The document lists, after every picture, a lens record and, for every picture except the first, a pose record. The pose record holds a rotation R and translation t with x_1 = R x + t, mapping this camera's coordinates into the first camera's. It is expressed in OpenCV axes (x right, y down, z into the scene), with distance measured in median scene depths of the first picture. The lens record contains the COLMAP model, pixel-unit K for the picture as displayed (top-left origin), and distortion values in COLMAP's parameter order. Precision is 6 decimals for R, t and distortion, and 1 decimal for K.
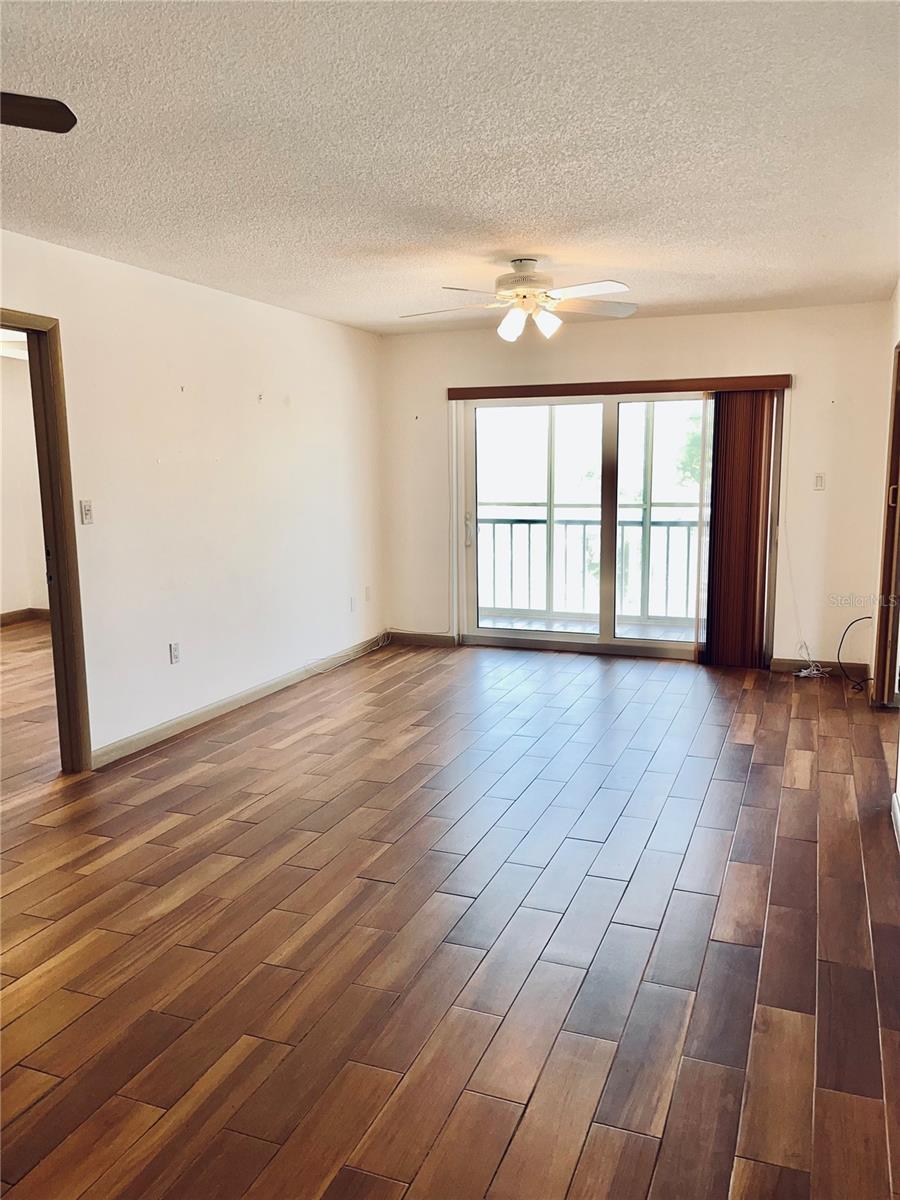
lens RADIAL K [[912.9, 0, 467.3], [0, 912.9, 603.8], [0, 0, 1]] dist [0.070714, -0.104997]
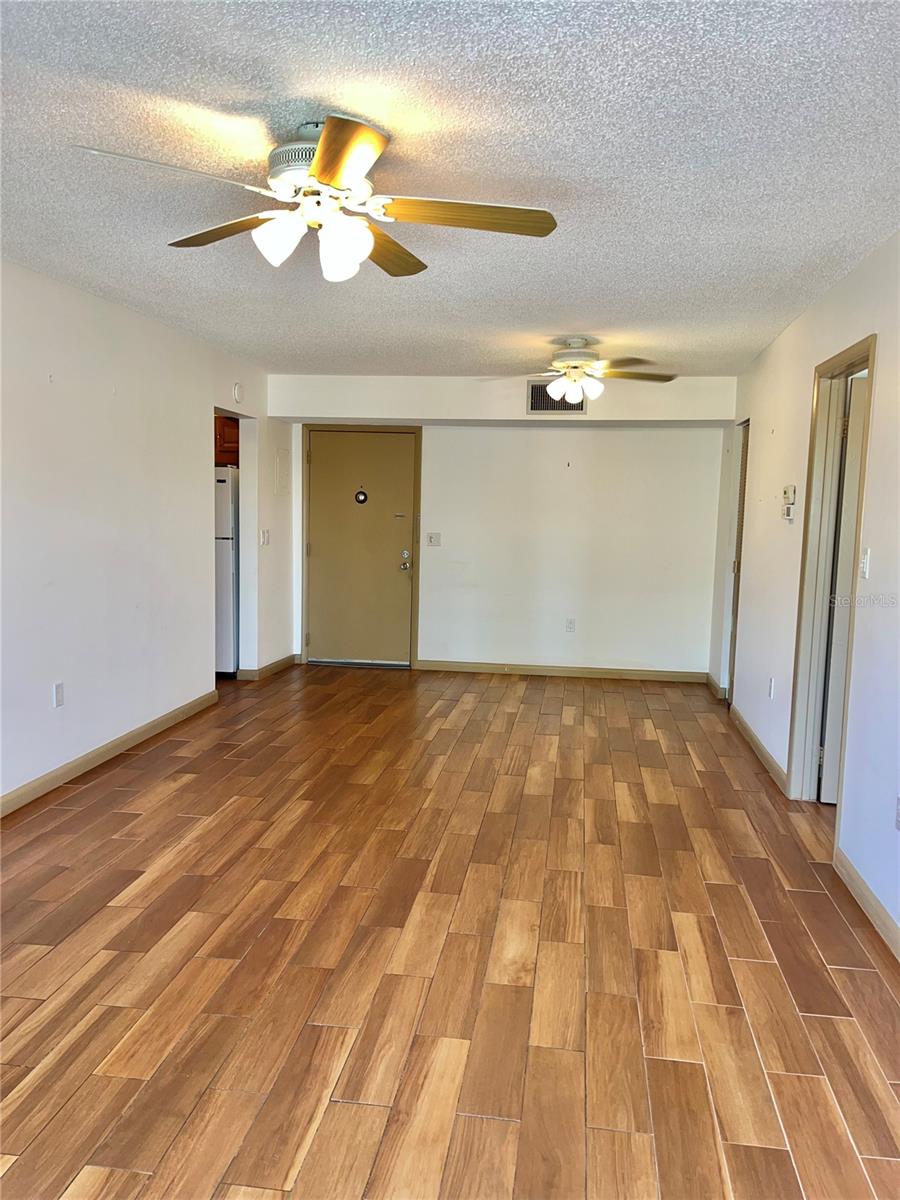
lens RADIAL K [[912.9, 0, 467.3], [0, 912.9, 603.8], [0, 0, 1]] dist [0.070714, -0.104997]
pose [[-0.971342, 0.010761, -0.237444, 0.120819], [-0.053003, 0.964015, 0.260512, -0.264683], [0.231703, 0.265632, -0.935817, 1.715184]]
